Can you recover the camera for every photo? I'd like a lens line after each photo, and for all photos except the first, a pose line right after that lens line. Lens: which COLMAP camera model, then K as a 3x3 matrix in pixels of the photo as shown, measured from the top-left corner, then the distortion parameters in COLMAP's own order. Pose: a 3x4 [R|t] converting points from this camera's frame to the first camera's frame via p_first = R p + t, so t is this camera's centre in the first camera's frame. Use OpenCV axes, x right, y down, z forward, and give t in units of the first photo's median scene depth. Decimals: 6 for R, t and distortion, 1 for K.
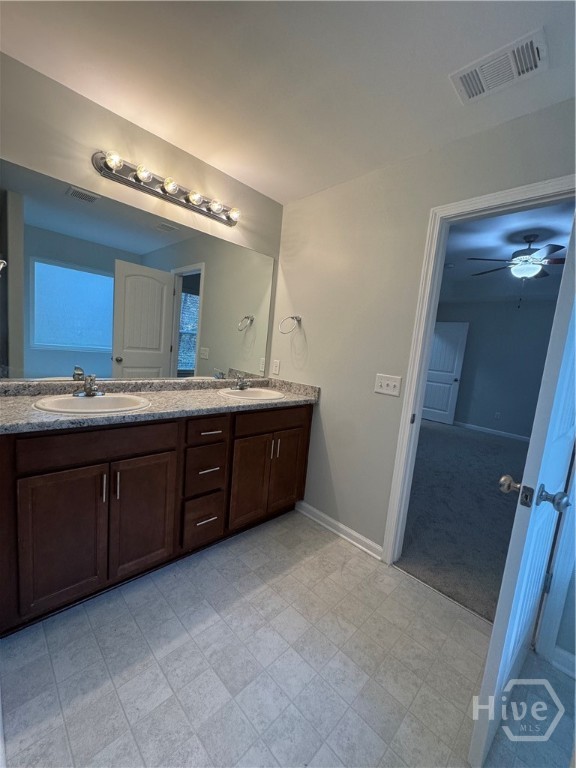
lens RADIAL K [[308.2, 0, 290.5], [0, 308.2, 381.9], [0, 0, 1]] dist [-0.000696, 0.000080]
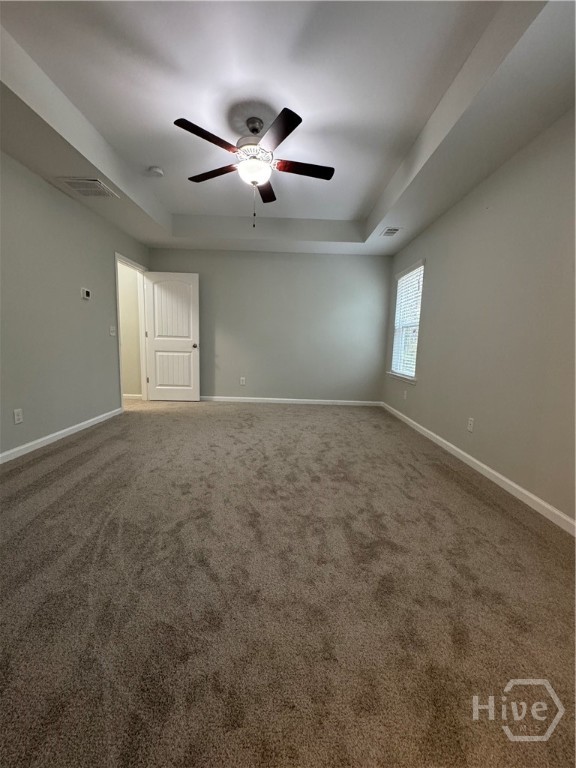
lens RADIAL K [[308.2, 0, 290.9], [0, 308.2, 382.7], [0, 0, 1]] dist [-0.000696, 0.000080]
pose [[0.702931, -0.165527, 0.691729, 0.231841], [0.119870, 0.986202, 0.114182, 0.045093], [-0.701084, 0.002656, 0.713073, 0.412343]]
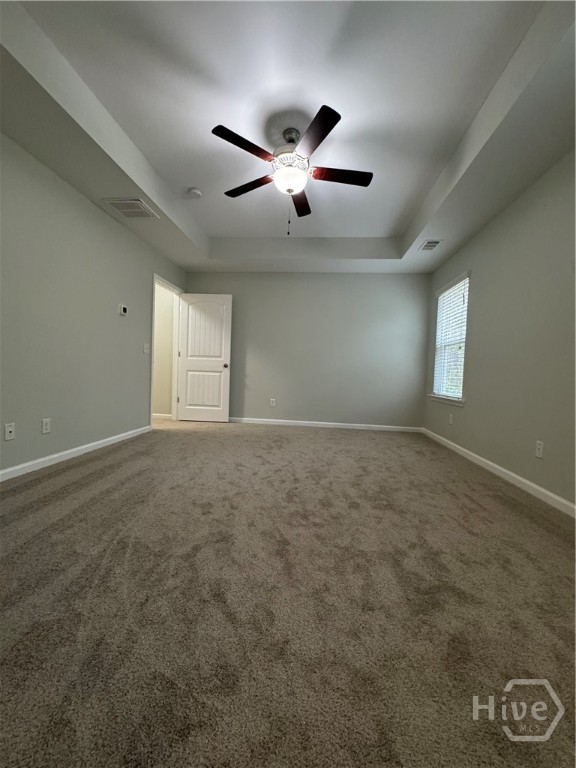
lens RADIAL K [[308.2, 0, 290.7], [0, 308.2, 383.3], [0, 0, 1]] dist [-0.000696, 0.000080]
pose [[0.769500, -0.089764, 0.632307, 0.261913], [0.111051, 0.993797, 0.005936, 0.089030], [-0.628918, 0.065650, 0.774695, 0.463317]]
